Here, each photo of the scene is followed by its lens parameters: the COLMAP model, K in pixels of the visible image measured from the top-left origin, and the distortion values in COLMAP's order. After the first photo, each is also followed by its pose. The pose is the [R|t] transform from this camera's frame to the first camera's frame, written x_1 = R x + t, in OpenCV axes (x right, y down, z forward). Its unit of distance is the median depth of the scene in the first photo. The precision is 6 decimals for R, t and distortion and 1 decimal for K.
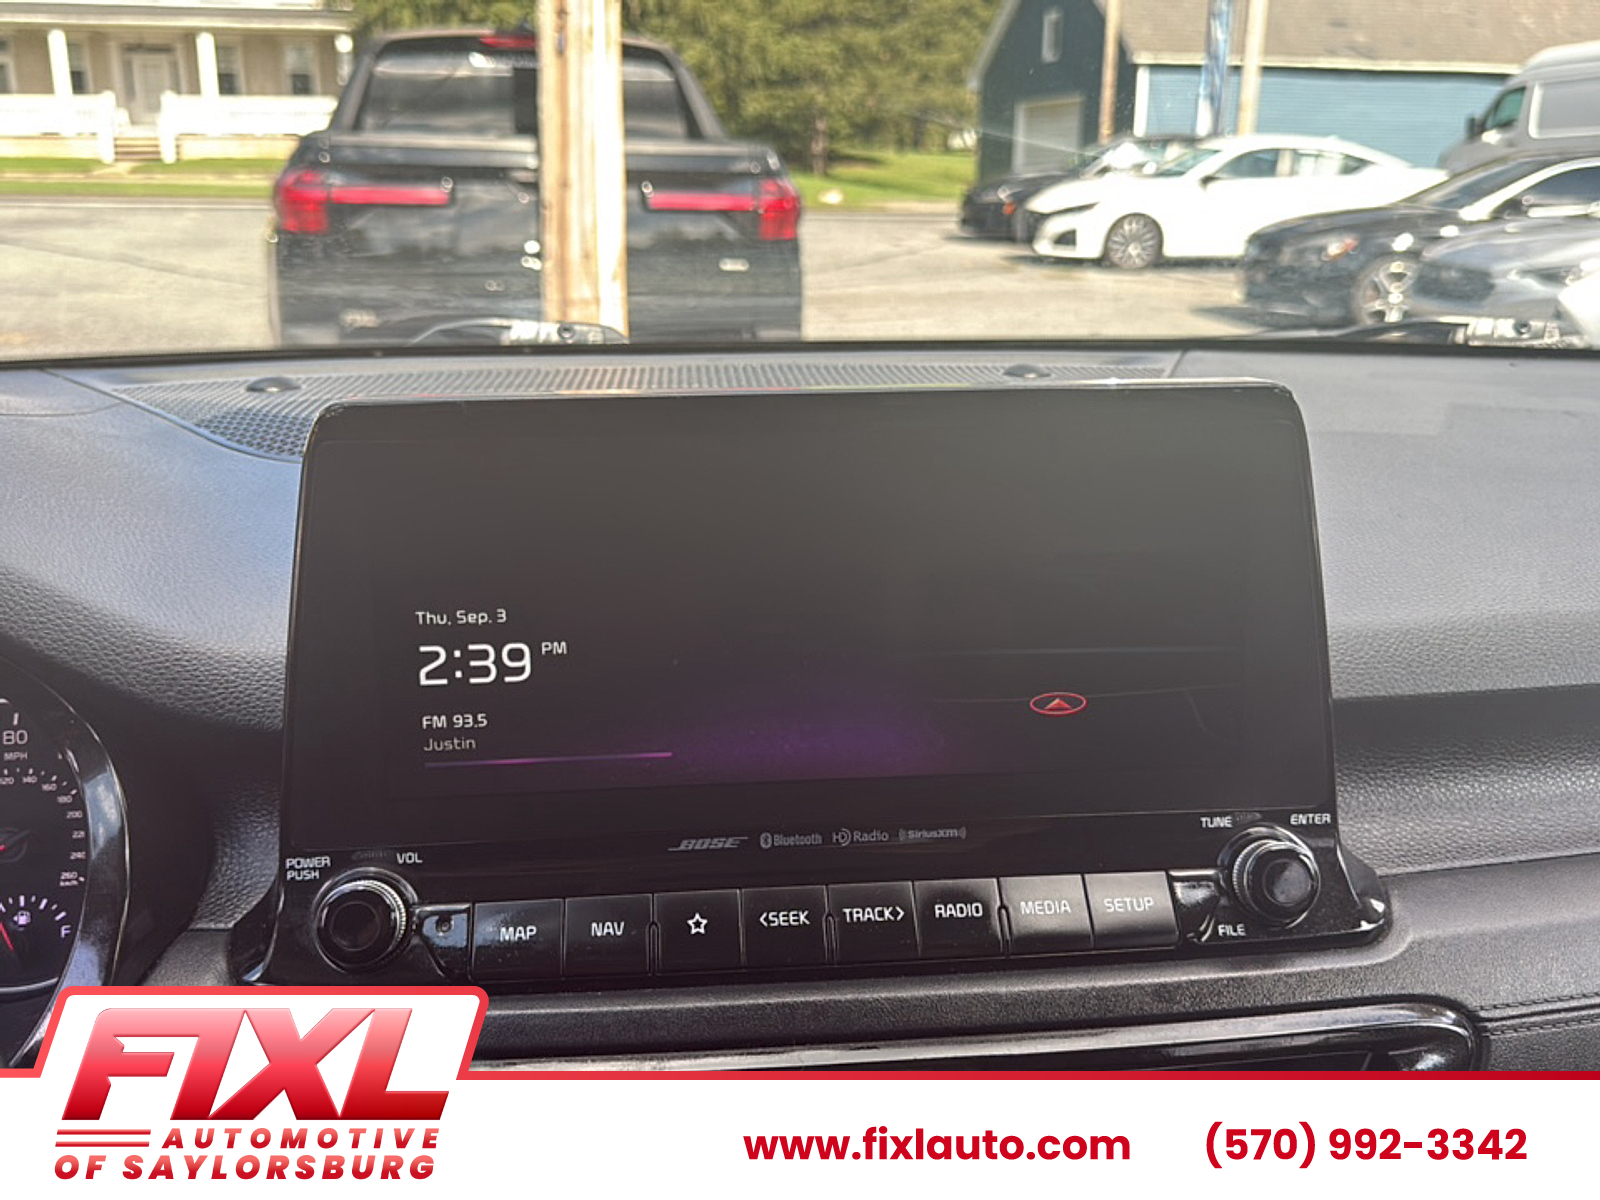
lens RADIAL K [[1457.2, 0, 795.9], [0, 1457.2, 606.4], [0, 0, 1]] dist [0.172982, -0.396746]
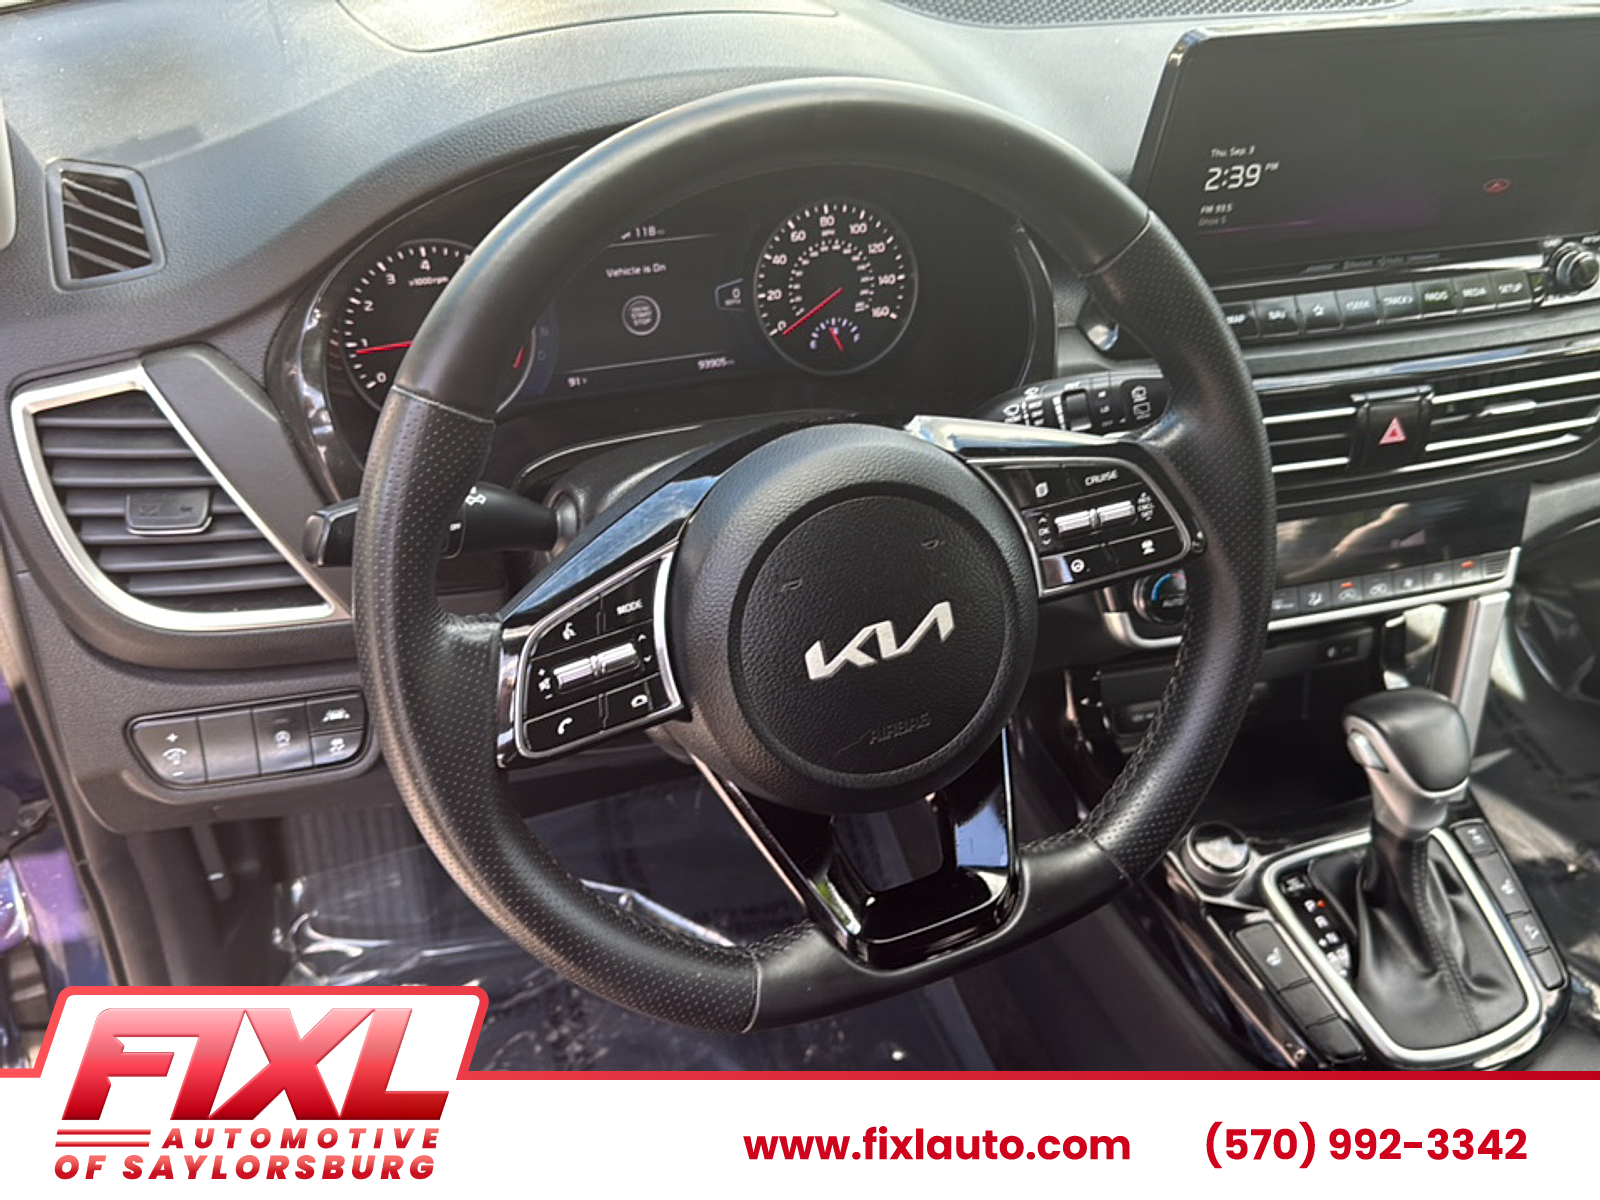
lens RADIAL K [[1457.2, 0, 795.9], [0, 1457.2, 606.4], [0, 0, 1]] dist [0.172982, -0.396746]
pose [[0.981908, -0.087789, 0.167778, -0.870983], [0.013943, 0.917152, 0.398294, -0.168972], [-0.188844, -0.388748, 0.901783, -0.621400]]
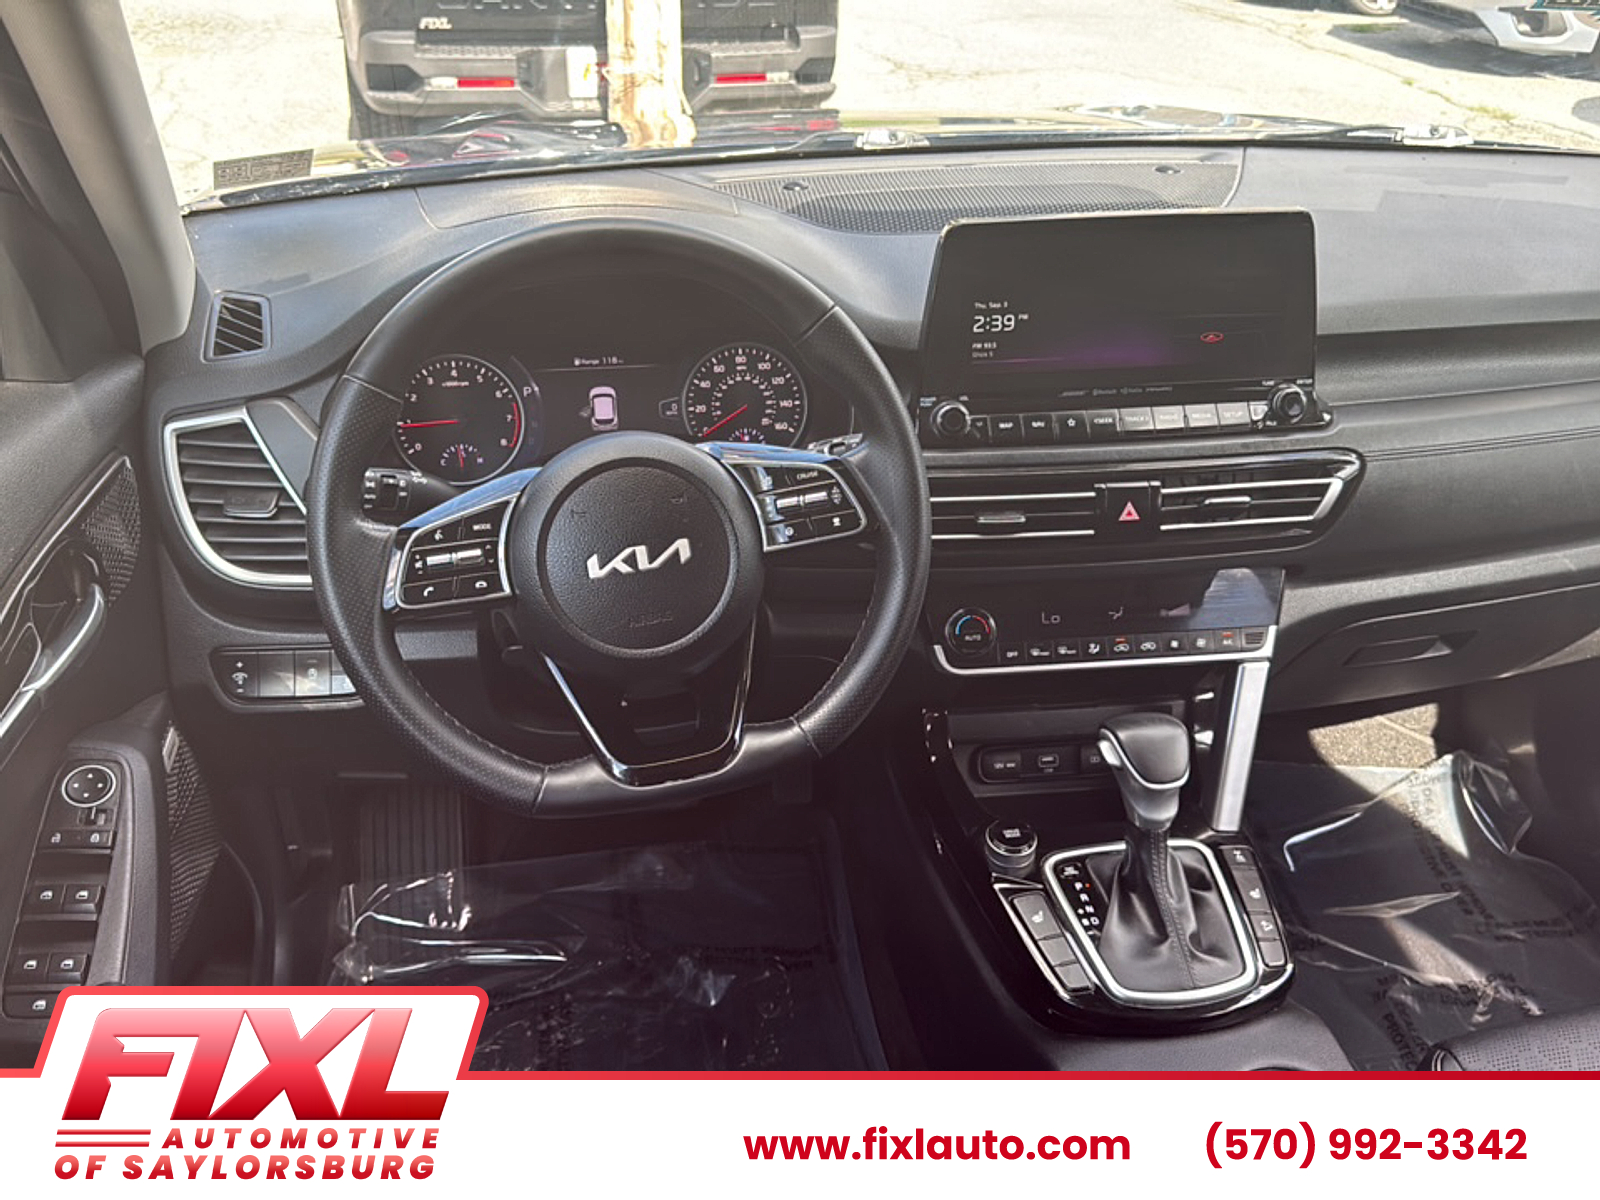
lens RADIAL K [[1457.2, 0, 795.9], [0, 1457.2, 606.4], [0, 0, 1]] dist [0.172982, -0.396746]
pose [[0.999779, -0.006872, 0.019868, -0.489750], [0.002543, 0.977658, 0.210188, -0.015352], [-0.020869, -0.210091, 0.977459, -1.313154]]
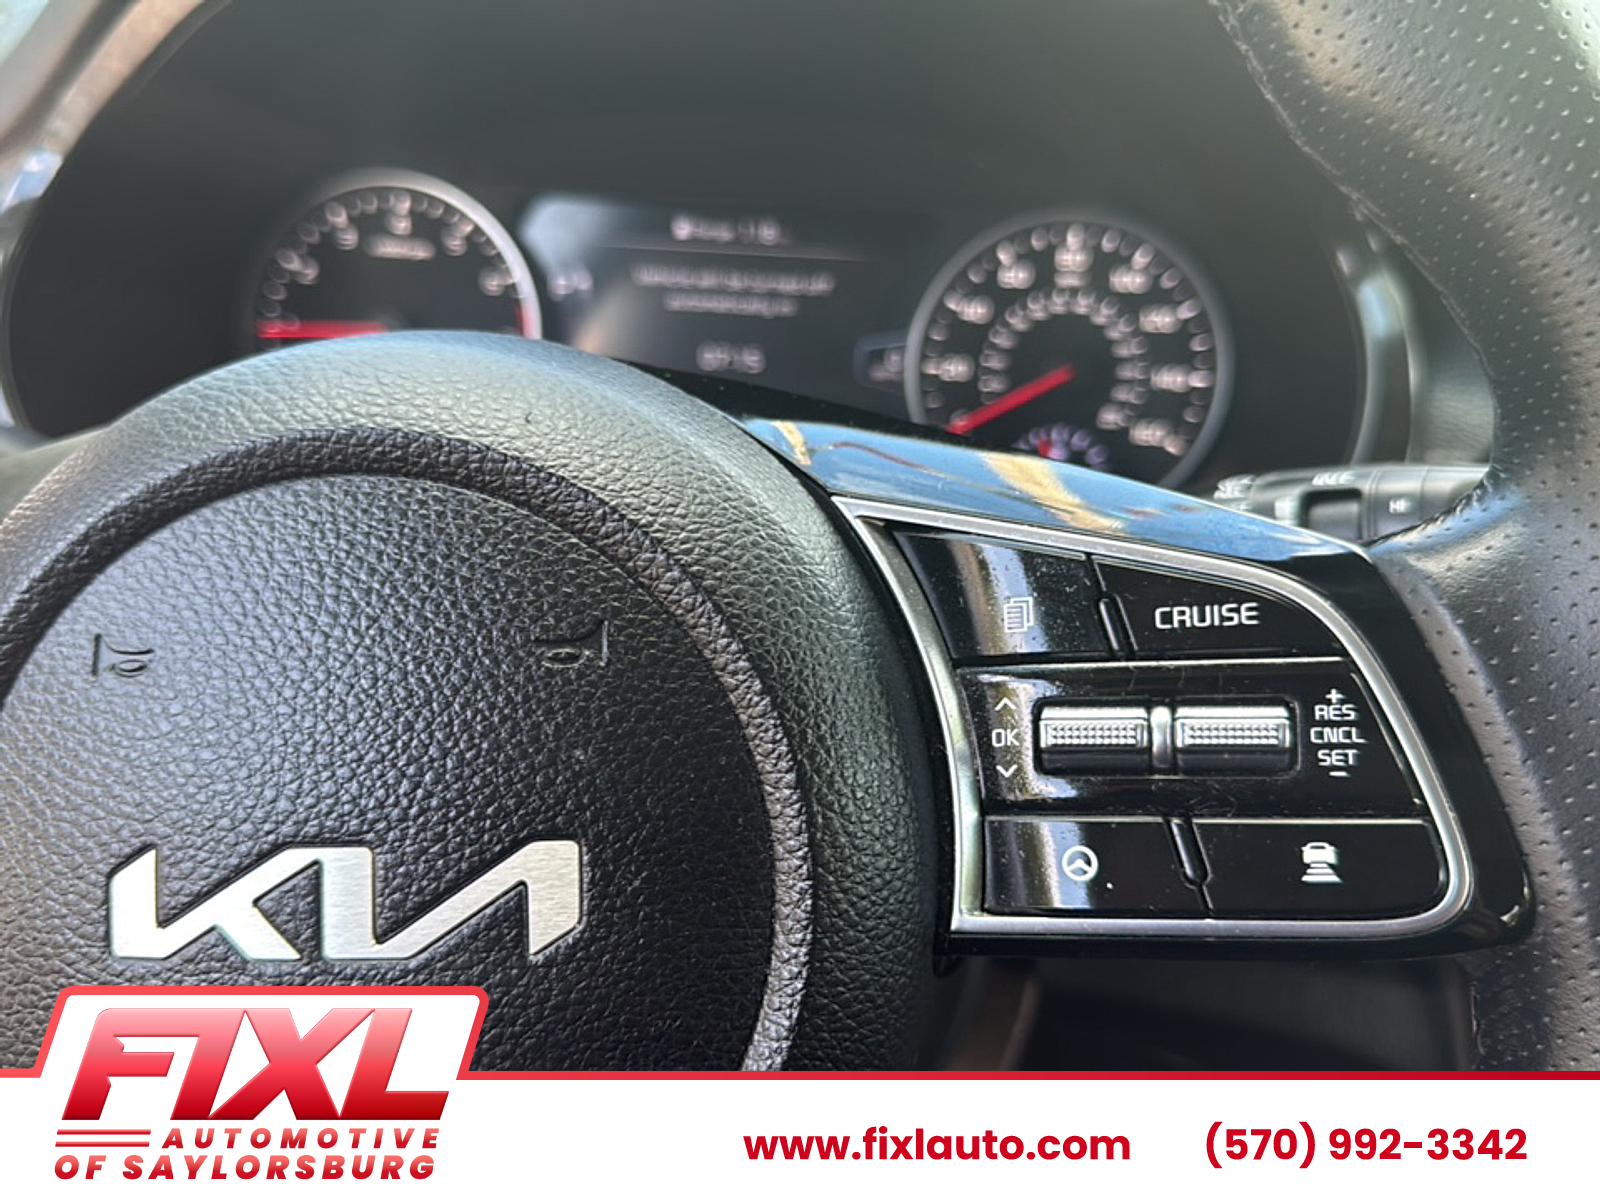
lens RADIAL K [[1517.4, 0, 800.0], [0, 1517.4, 600.0], [0, 0, 1]] dist [0.149589, -0.467263]
pose [[0.967380, 0.136309, -0.213531, -0.458193], [-0.094202, 0.976014, 0.196273, 0.124429], [0.235163, -0.169756, 0.957017, 0.001458]]
